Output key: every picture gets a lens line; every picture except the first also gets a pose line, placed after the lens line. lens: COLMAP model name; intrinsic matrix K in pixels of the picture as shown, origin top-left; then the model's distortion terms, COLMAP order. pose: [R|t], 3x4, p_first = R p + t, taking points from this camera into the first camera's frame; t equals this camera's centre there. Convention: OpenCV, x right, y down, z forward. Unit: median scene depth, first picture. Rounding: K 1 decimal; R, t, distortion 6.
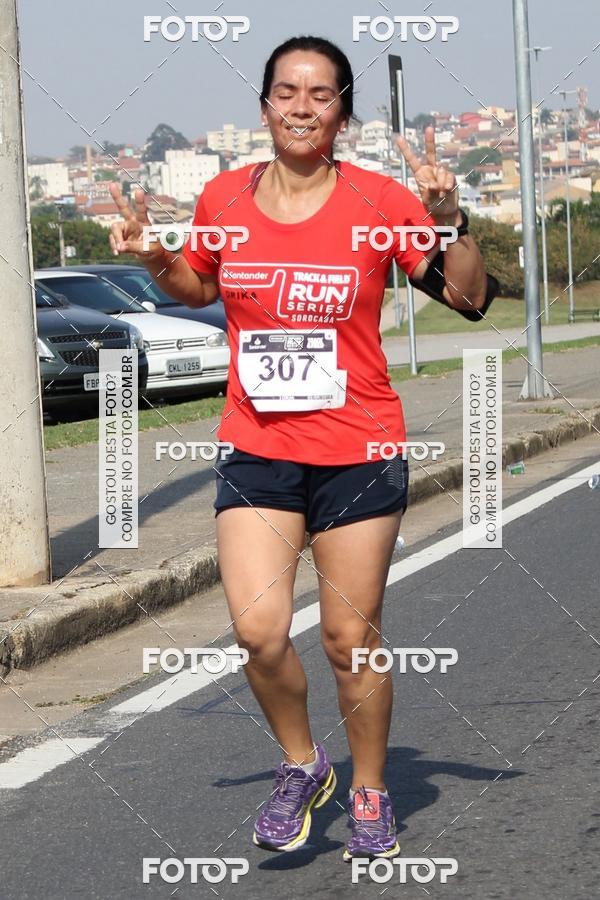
lens RADIAL K [[3868.2, 0, 211.3], [0, 3868.2, 451.3], [0, 0, 1]] dist [0.122827, 3.149963]
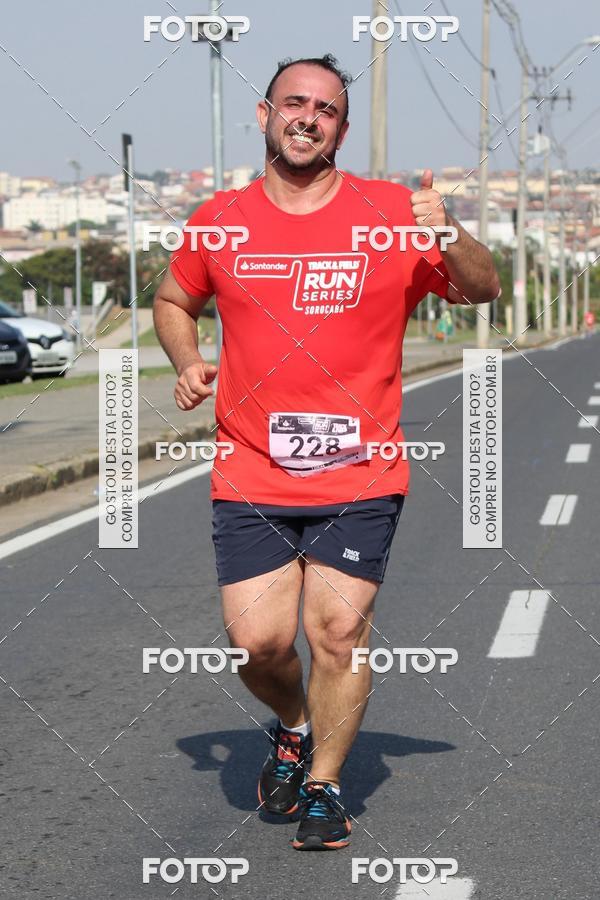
lens RADIAL K [[4019.7, 0, 297.7], [0, 4019.7, 452.0], [0, 0, 1]] dist [0.287197, 0.035733]
pose [[0.996789, 0.029732, 0.074345, 0.005159], [-0.029368, 0.999551, -0.005985, 0.010199], [-0.074490, 0.003783, 0.997215, -0.300652]]
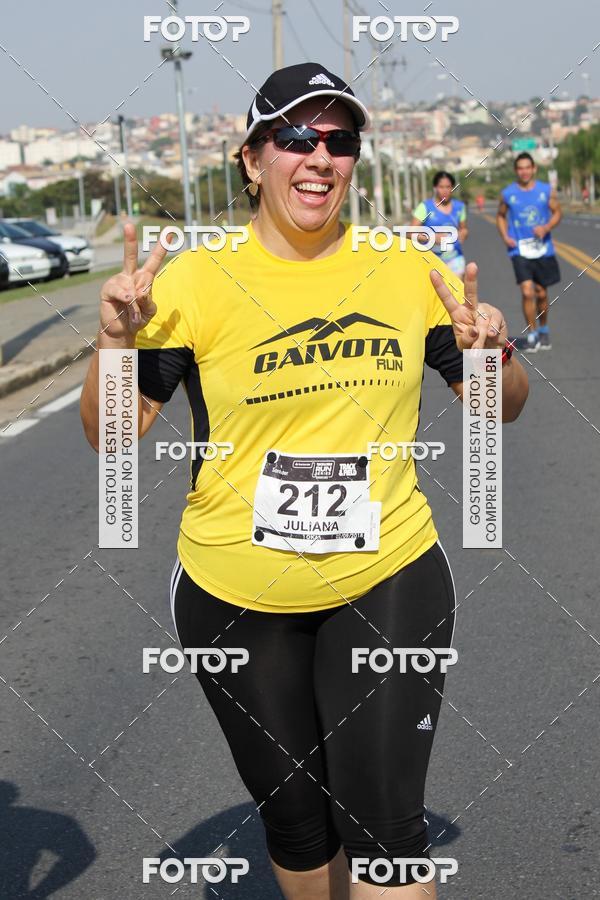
lens RADIAL K [[4458.7, 0, 89.4], [0, 4458.7, 450.4], [0, 0, 1]] dist [-0.120357, 7.461695]
pose [[0.998083, -0.028944, 0.054697, -0.085182], [0.026712, 0.998798, 0.041092, -0.017632], [-0.055821, -0.039552, 0.997657, -1.119626]]
